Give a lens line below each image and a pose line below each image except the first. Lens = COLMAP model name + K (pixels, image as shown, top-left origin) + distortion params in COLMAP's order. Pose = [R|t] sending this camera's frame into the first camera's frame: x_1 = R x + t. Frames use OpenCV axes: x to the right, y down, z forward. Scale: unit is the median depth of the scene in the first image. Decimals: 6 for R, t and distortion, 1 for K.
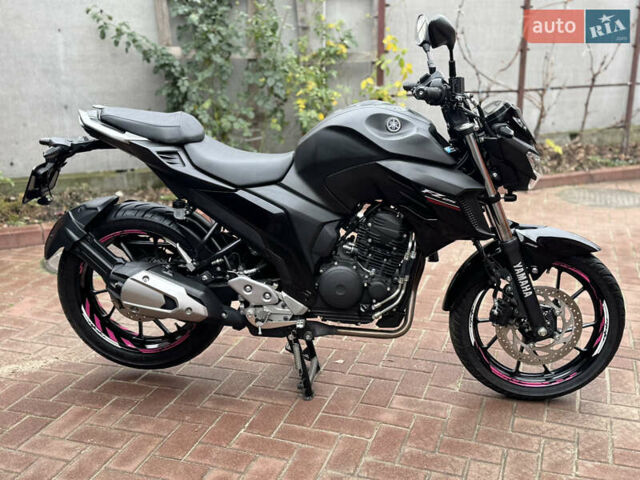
lens RADIAL K [[780.5, 0, 319.4], [0, 780.5, 241.0], [0, 0, 1]] dist [0.128432, 0.000000]
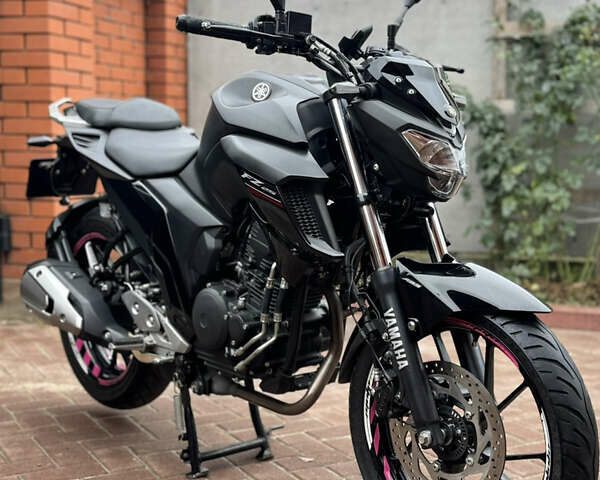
lens RADIAL K [[976.3, 0, 301.2], [0, 976.3, 240.1], [0, 0, 1]] dist [0.133538, 0.000000]
pose [[0.718329, 0.067188, -0.692452, 0.701134], [-0.194525, 0.975023, -0.107189, 0.068024], [0.667955, 0.211696, 0.713457, 0.385324]]
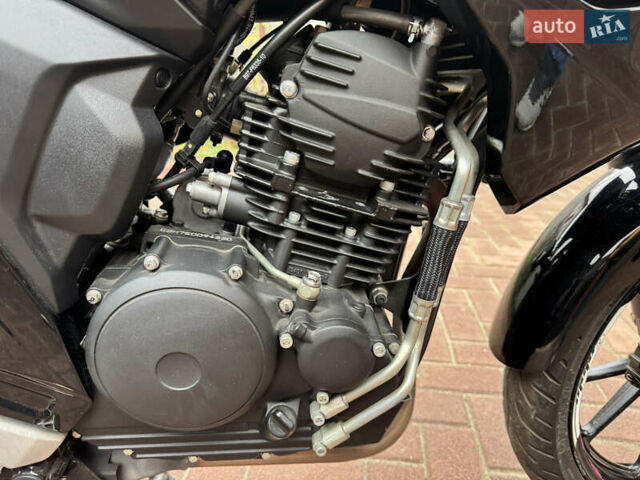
lens RADIAL K [[449.9, 0, 322.7], [0, 449.9, 244.1], [0, 0, 1]] dist [0.041344, -0.037210]
pose [[0.978047, -0.061807, 0.199008, 0.043210], [0.047690, 0.996045, 0.074967, 0.016066], [-0.202855, -0.063830, 0.977126, 0.841917]]
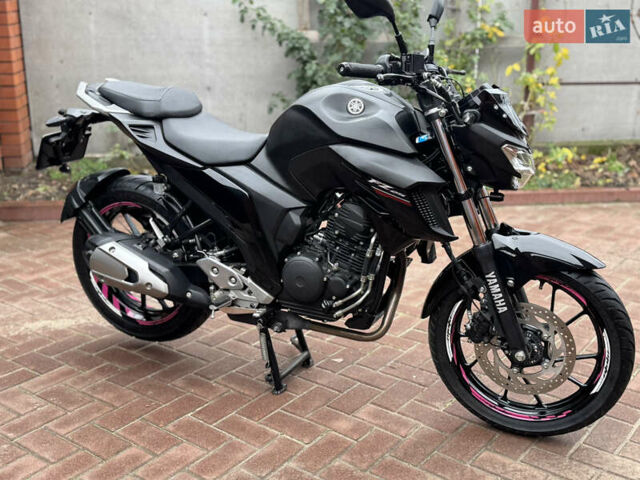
lens RADIAL K [[780.5, 0, 320.3], [0, 780.5, 239.5], [0, 0, 1]] dist [0.128432, 0.000000]
pose [[0.942583, 0.090067, -0.321597, 0.337805], [-0.087419, 0.995913, 0.022696, -0.010958], [0.322326, 0.006721, 0.946605, 0.118855]]
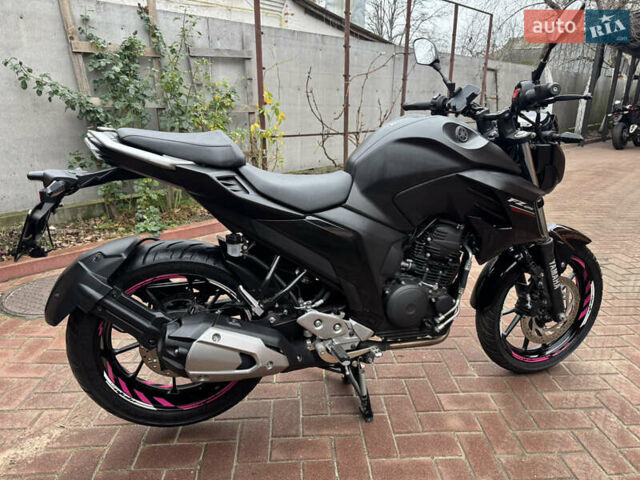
lens RADIAL K [[449.9, 0, 323.0], [0, 449.9, 240.4], [0, 0, 1]] dist [0.041344, -0.037210]
pose [[0.928049, -0.107518, 0.356603, -0.258346], [0.101201, 0.994200, 0.036387, -0.052644], [-0.358447, 0.002320, 0.933547, 0.505166]]
